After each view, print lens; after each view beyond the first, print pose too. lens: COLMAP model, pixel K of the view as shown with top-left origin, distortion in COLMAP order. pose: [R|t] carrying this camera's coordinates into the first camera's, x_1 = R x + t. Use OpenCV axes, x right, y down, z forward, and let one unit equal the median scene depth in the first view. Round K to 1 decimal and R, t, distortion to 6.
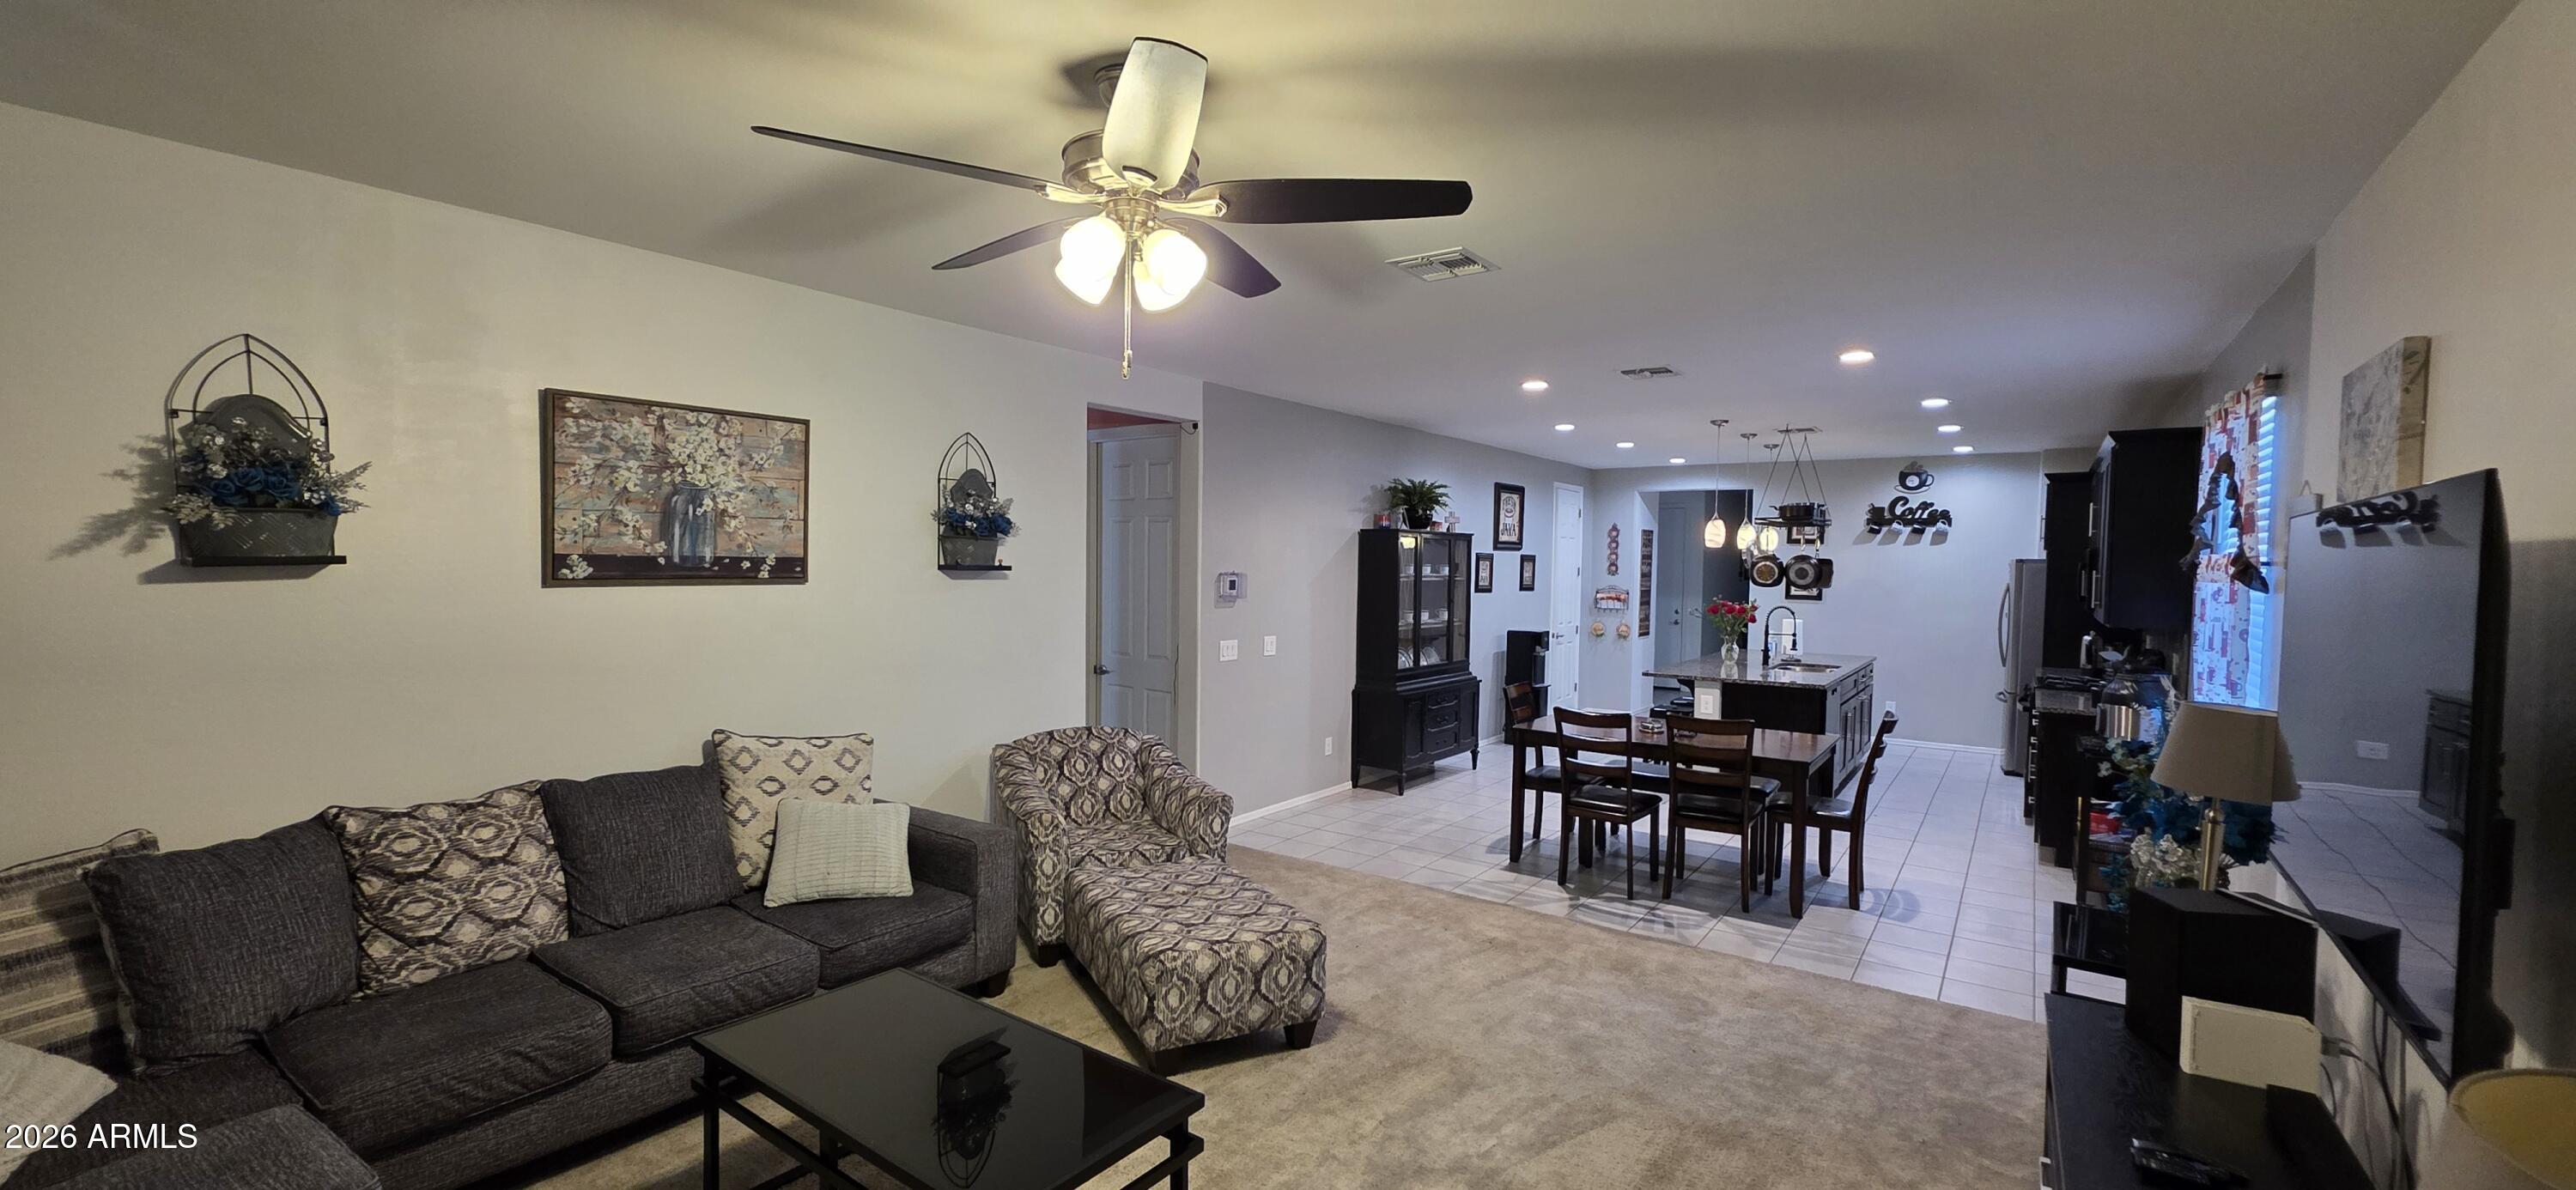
lens RADIAL K [[1026.5, 0, 1290.1], [0, 1026.5, 598.1], [0, 0, 1]] dist [0.003655, -0.000403]
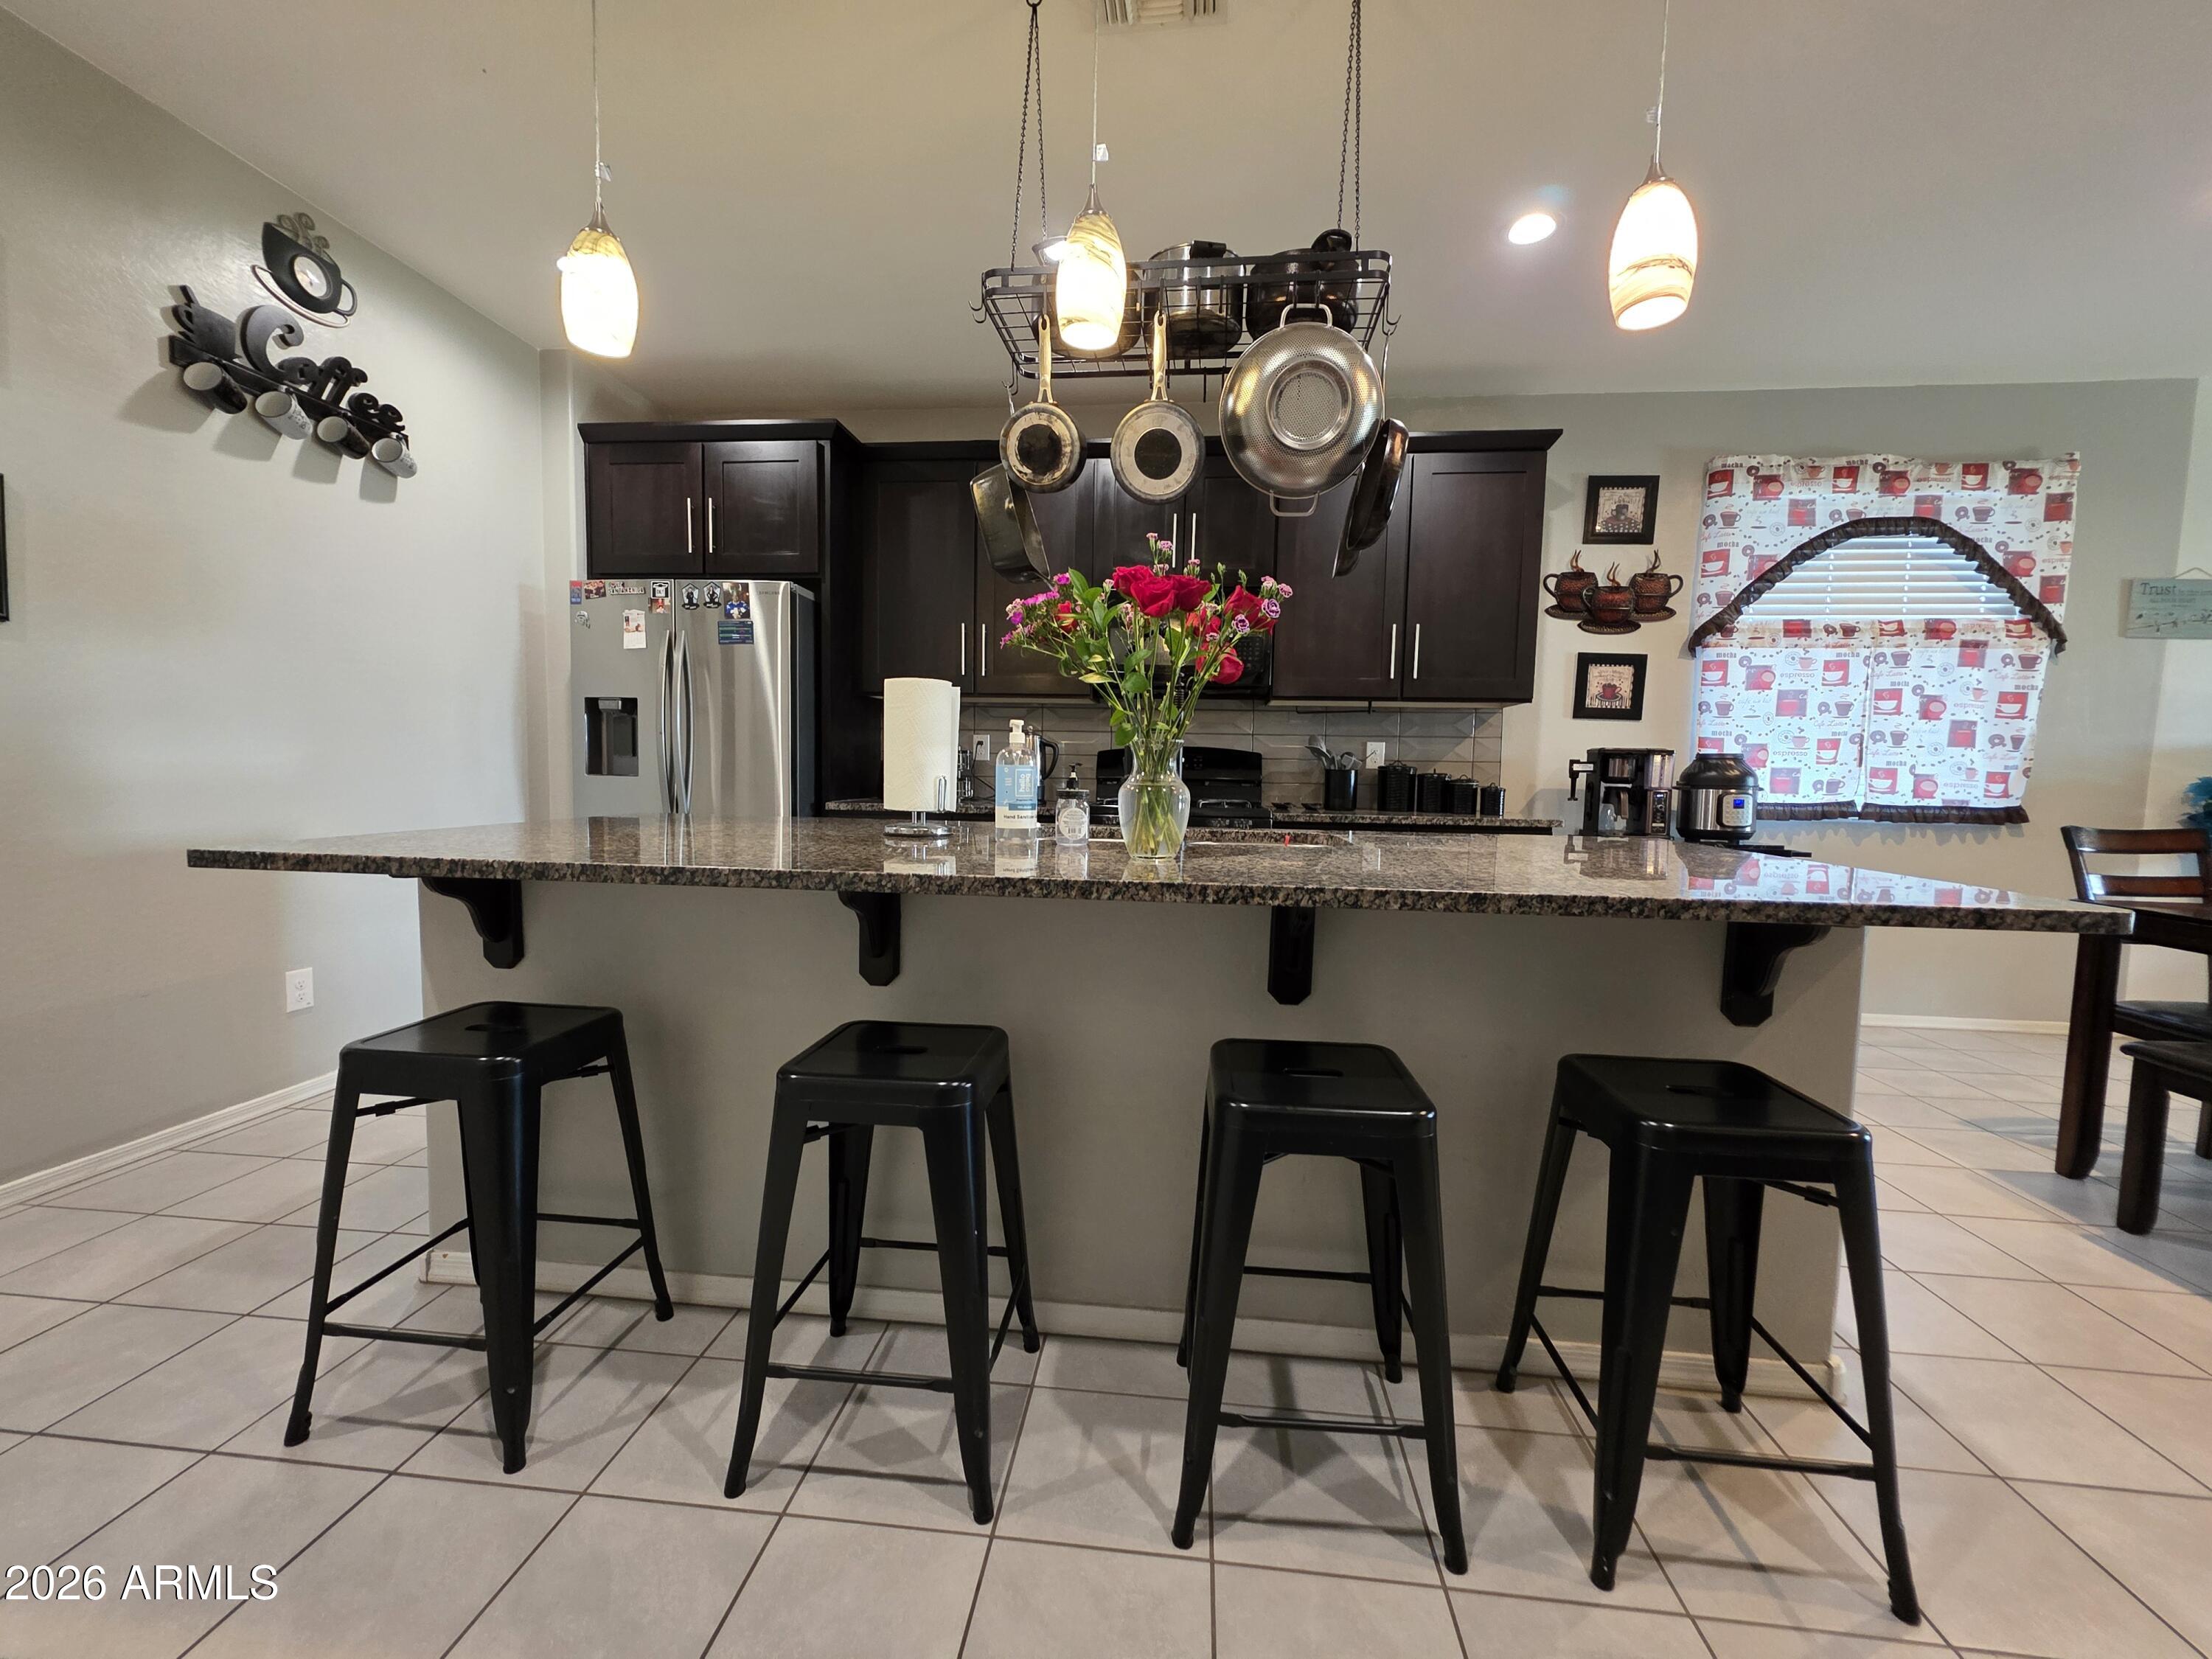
lens RADIAL K [[880.5, 0, 1107.2], [0, 880.5, 835.5], [0, 0, 1]] dist [-0.018428, -0.000109]
pose [[-0.505309, -0.087635, 0.858477, 0.234263], [0.006383, 0.994423, 0.105270, 0.031644], [-0.862915, 0.058673, -0.501932, 0.920928]]
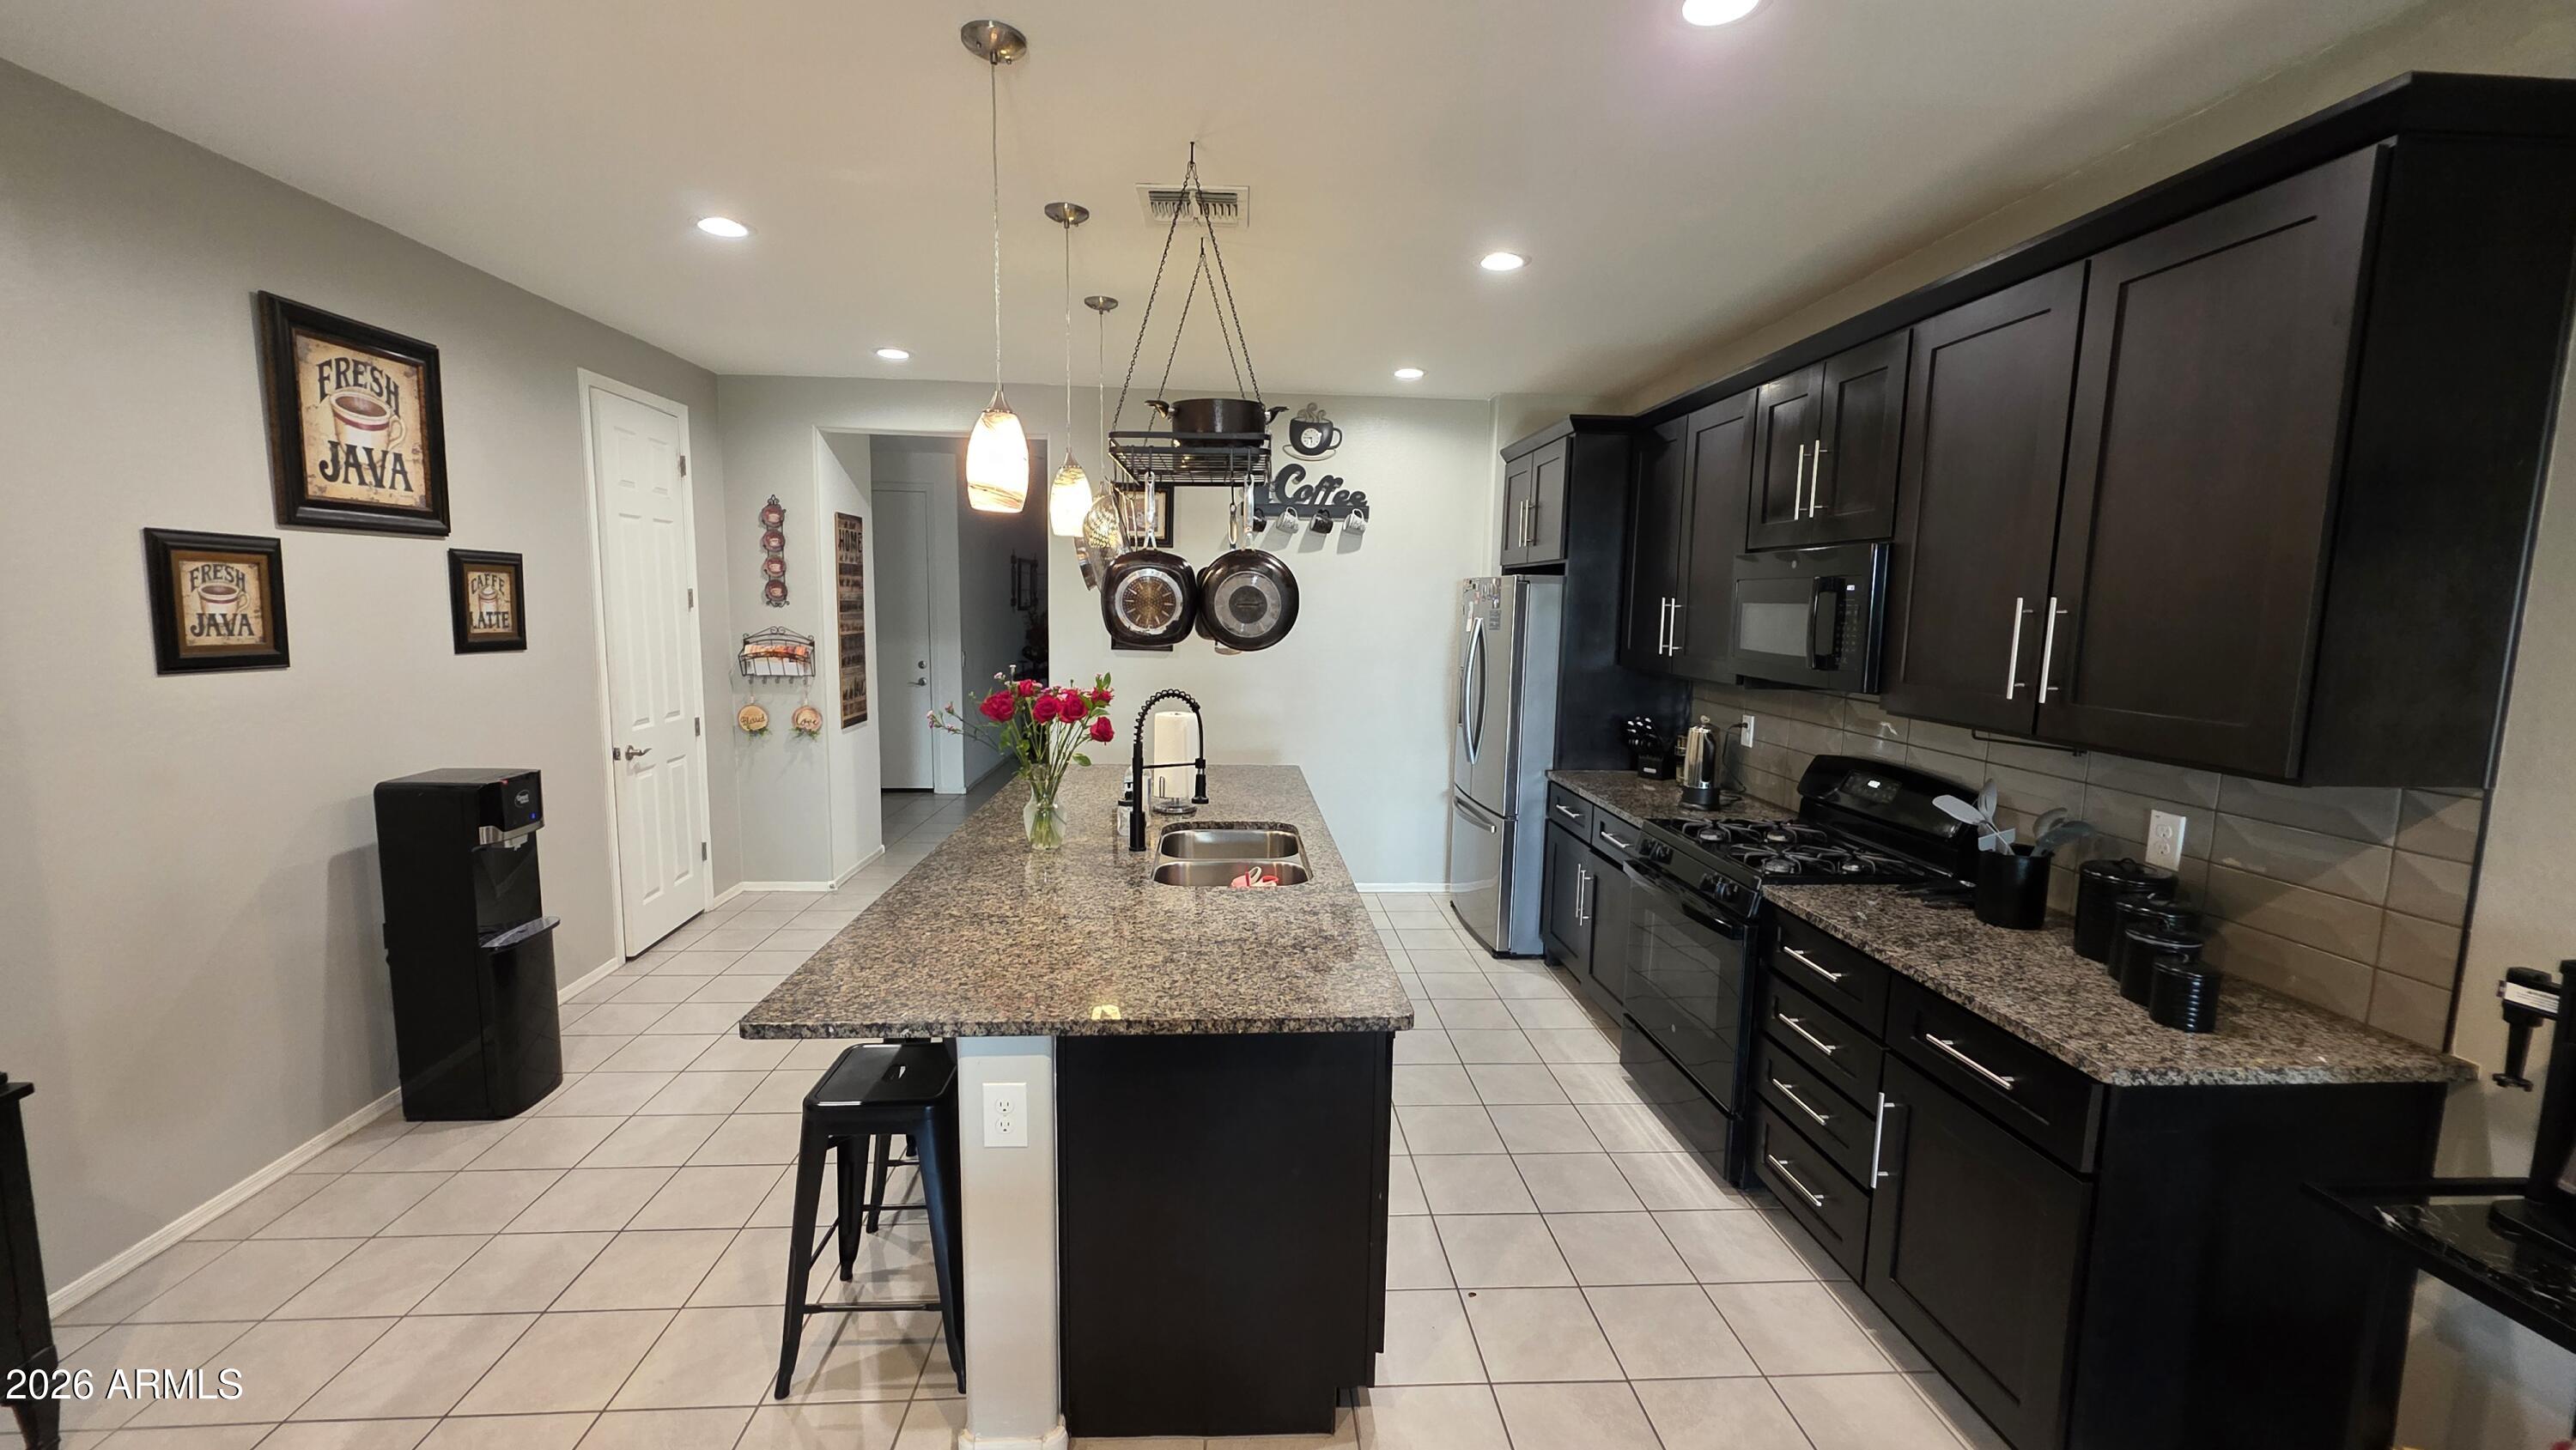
lens RADIAL K [[1000.5, 0, 1285.2], [0, 1000.5, 721.5], [0, 0, 1]] dist [0.001673, 0.000011]
pose [[0.766254, -0.078795, 0.637688, 0.226905], [0.017138, 0.994606, 0.102304, -0.014490], [-0.642309, -0.067462, 0.763471, 0.569954]]
